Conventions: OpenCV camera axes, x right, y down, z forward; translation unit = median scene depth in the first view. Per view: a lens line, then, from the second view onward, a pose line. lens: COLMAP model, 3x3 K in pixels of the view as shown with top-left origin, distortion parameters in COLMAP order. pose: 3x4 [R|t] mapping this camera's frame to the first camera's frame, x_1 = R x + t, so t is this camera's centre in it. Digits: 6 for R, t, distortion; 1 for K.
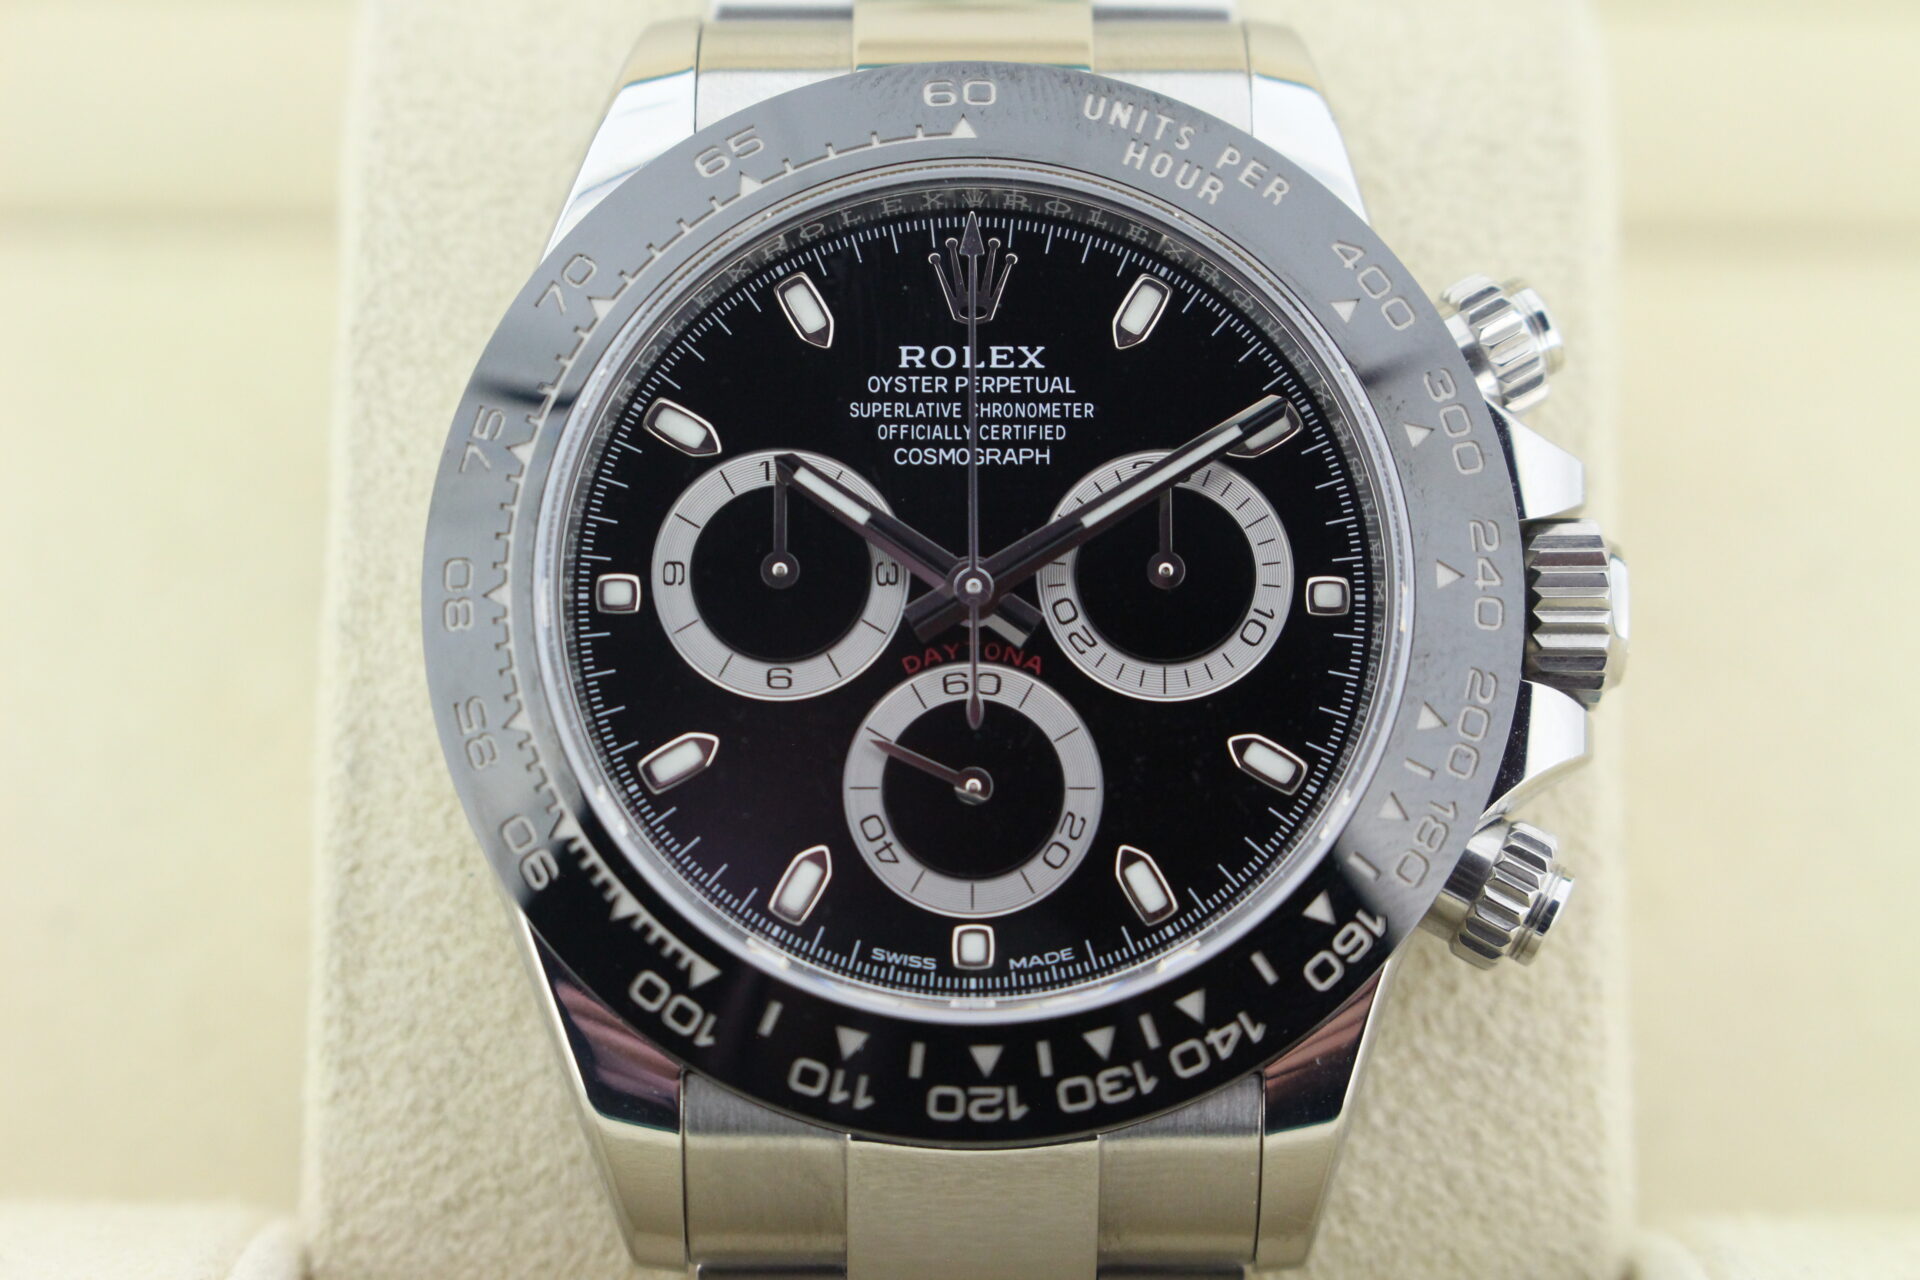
lens RADIAL K [[4482.4, 0, 941.1], [0, 4482.4, 651.4], [0, 0, 1]] dist [-0.026059, 0.000000]
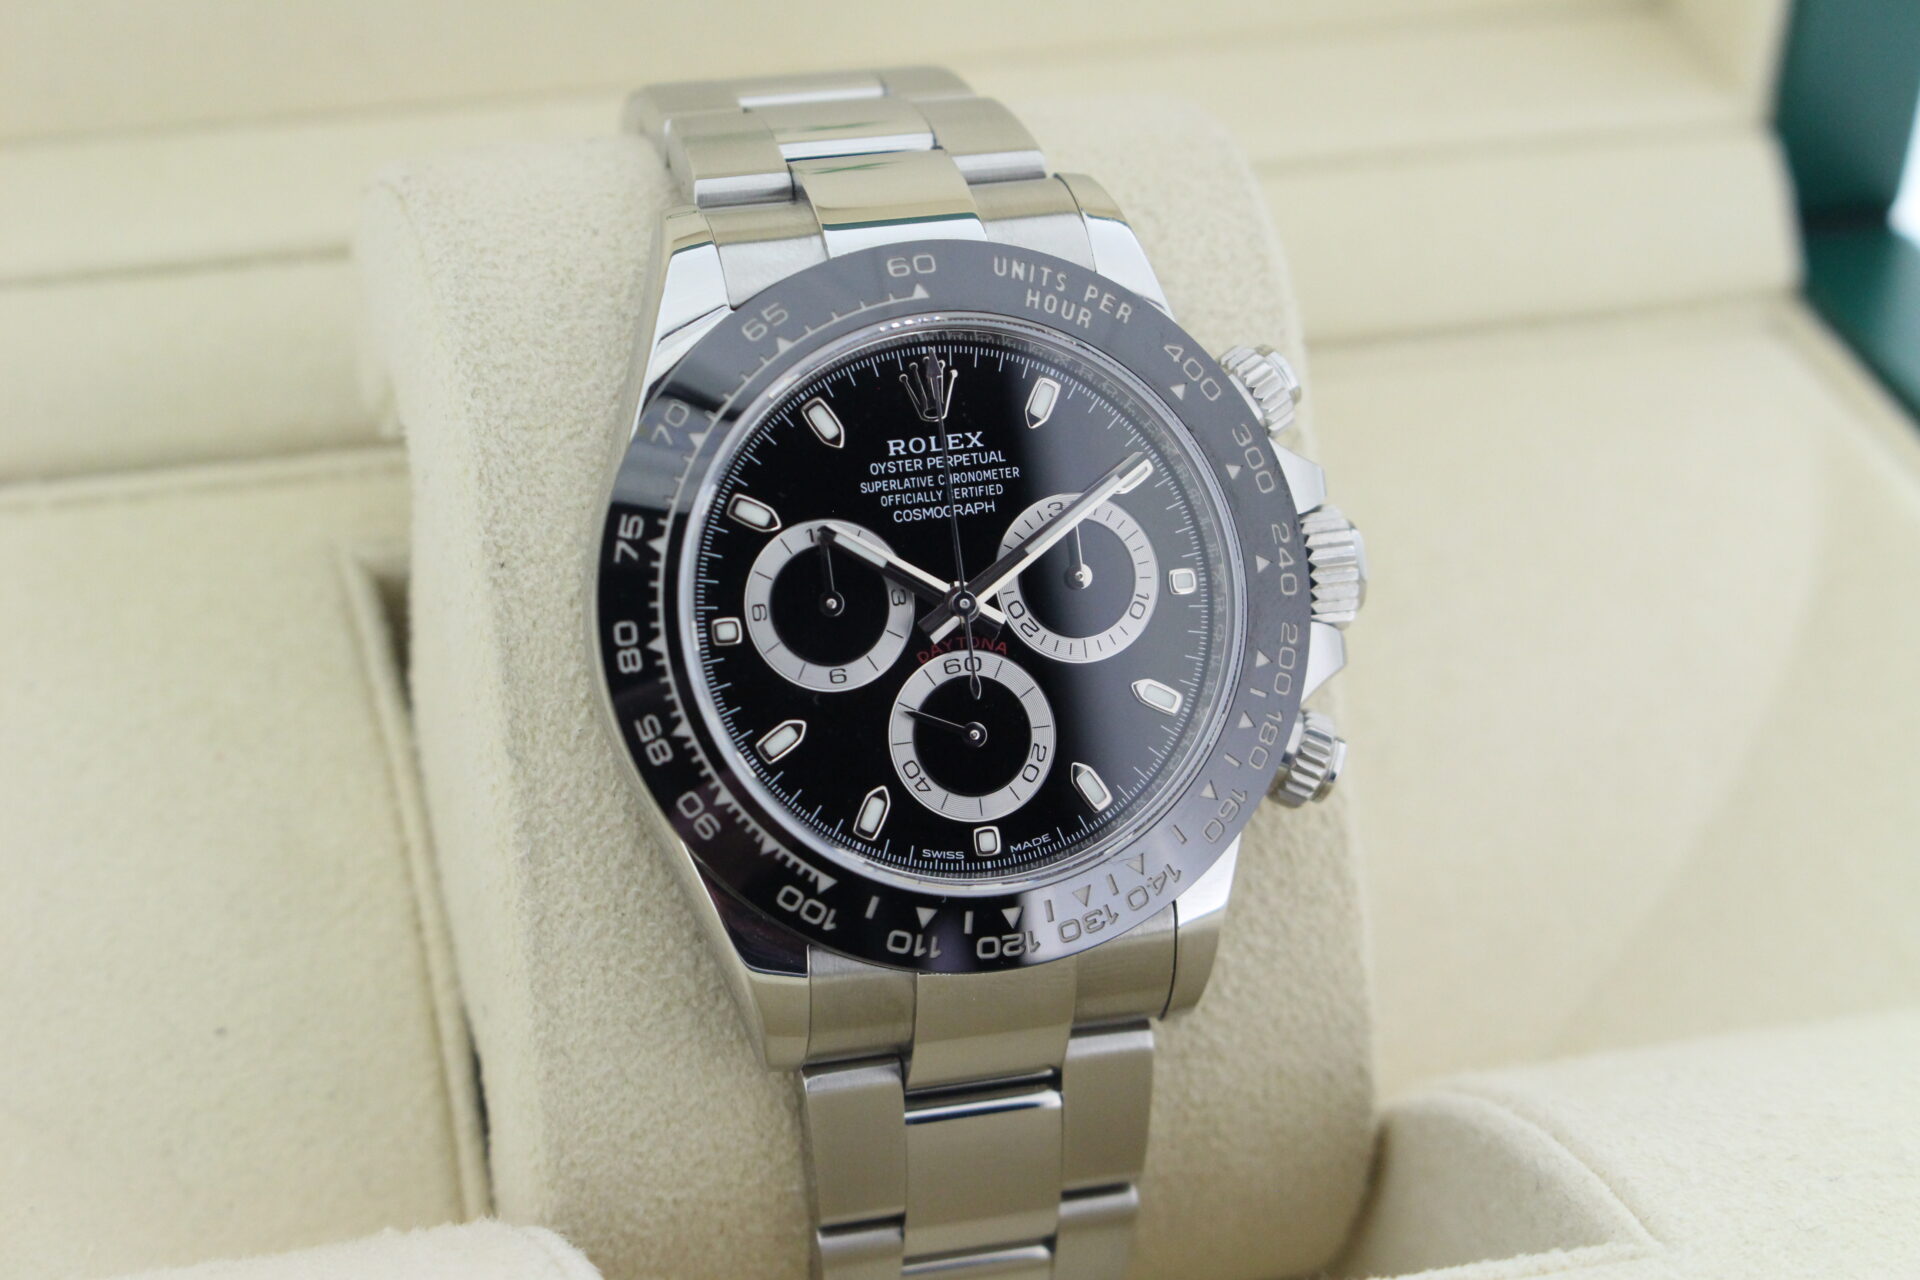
lens RADIAL K [[4482.4, 0, 948.4], [0, 4482.4, 654.3], [0, 0, 1]] dist [-0.026059, 0.000000]
pose [[0.963584, -0.110668, 0.243430, -0.362045], [0.078839, 0.987451, 0.136841, -0.201802], [-0.255519, -0.112666, 0.960217, -0.437184]]
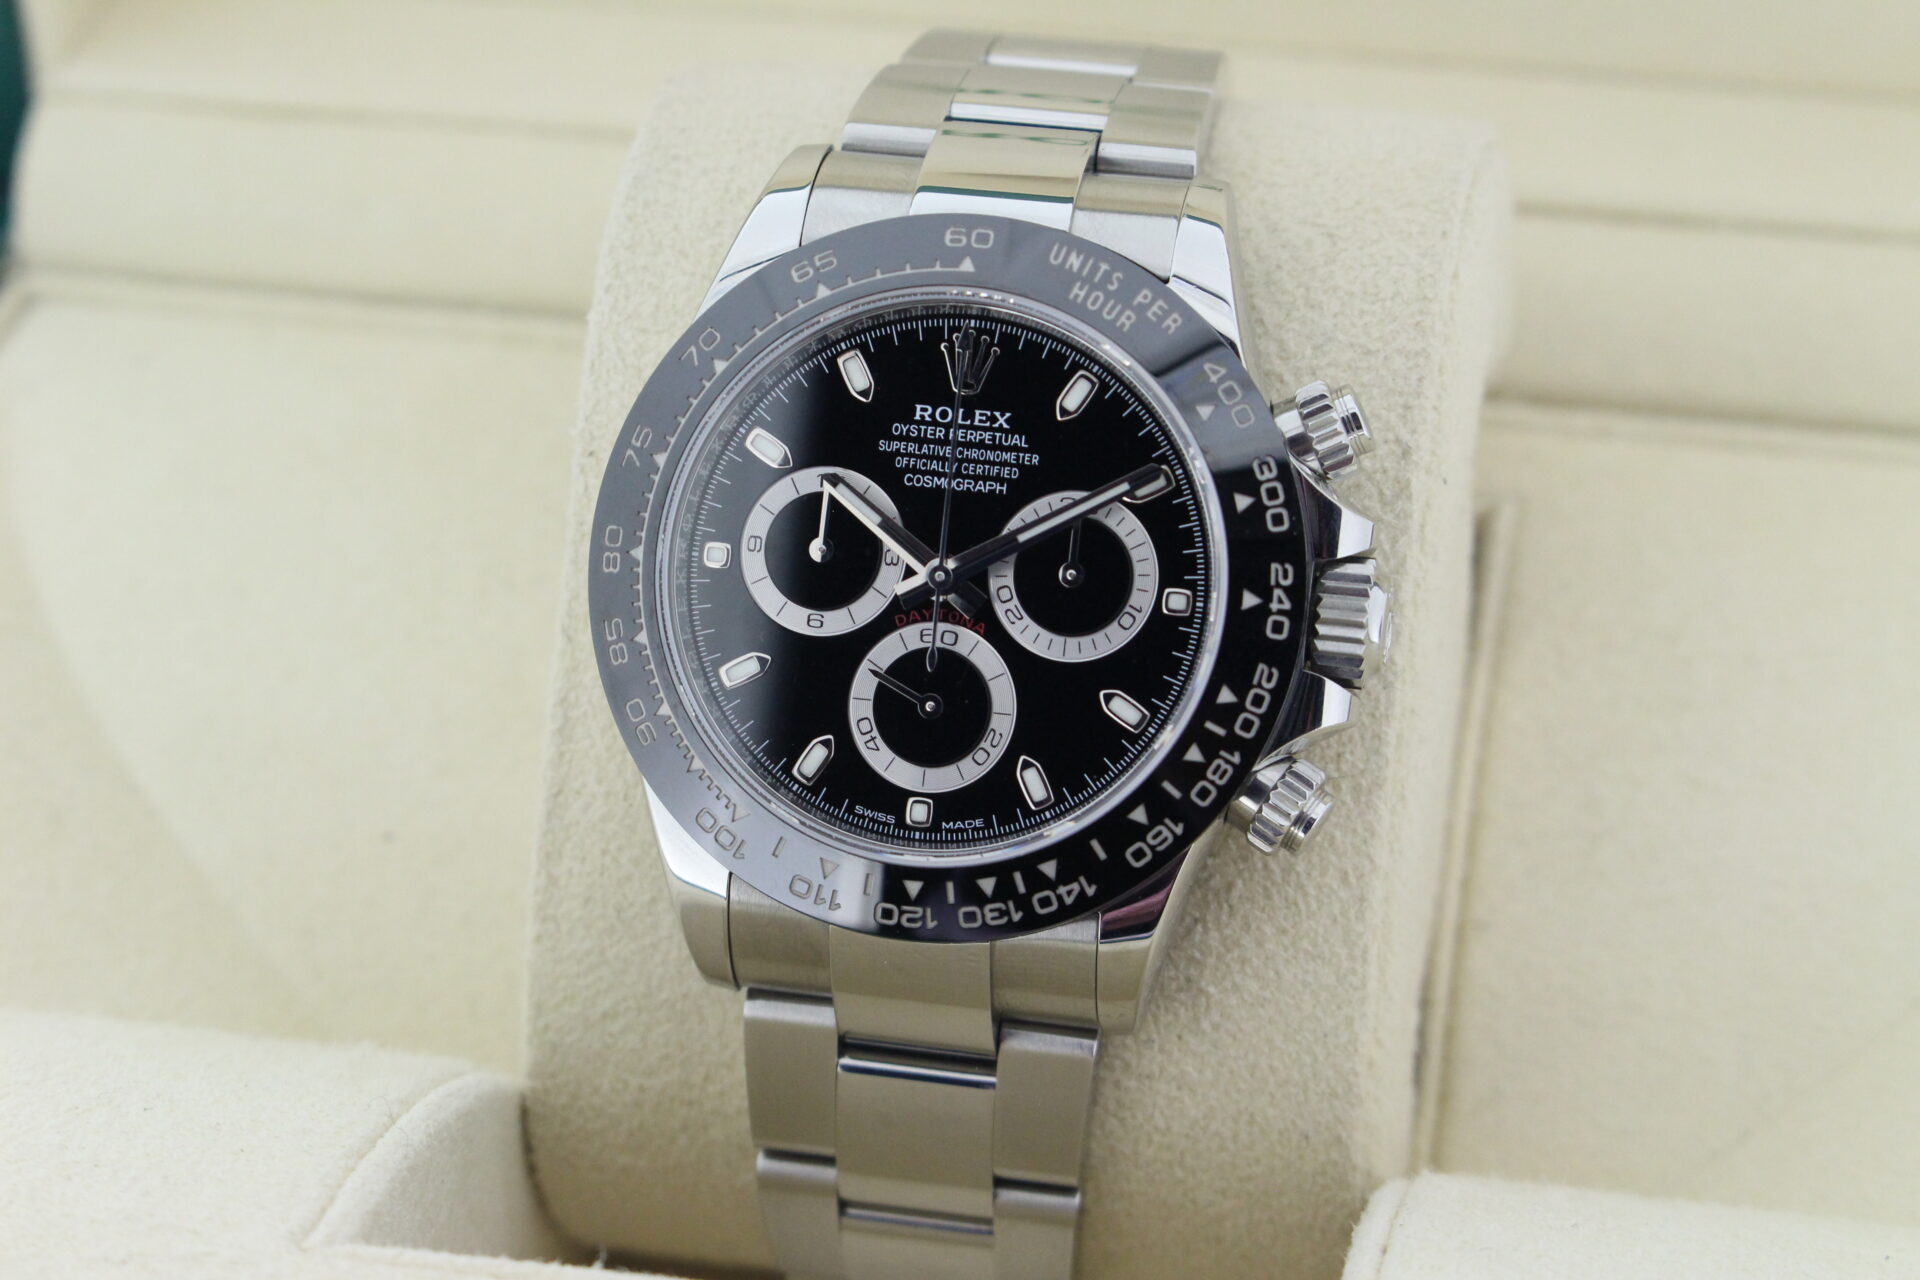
lens RADIAL K [[4482.4, 0, 956.5], [0, 4482.4, 656.1], [0, 0, 1]] dist [-0.026059, 0.000000]
pose [[0.977061, 0.100612, -0.187693, 0.296710], [-0.071760, 0.985361, 0.154644, -0.220347], [0.200504, -0.137628, 0.969978, -0.464403]]
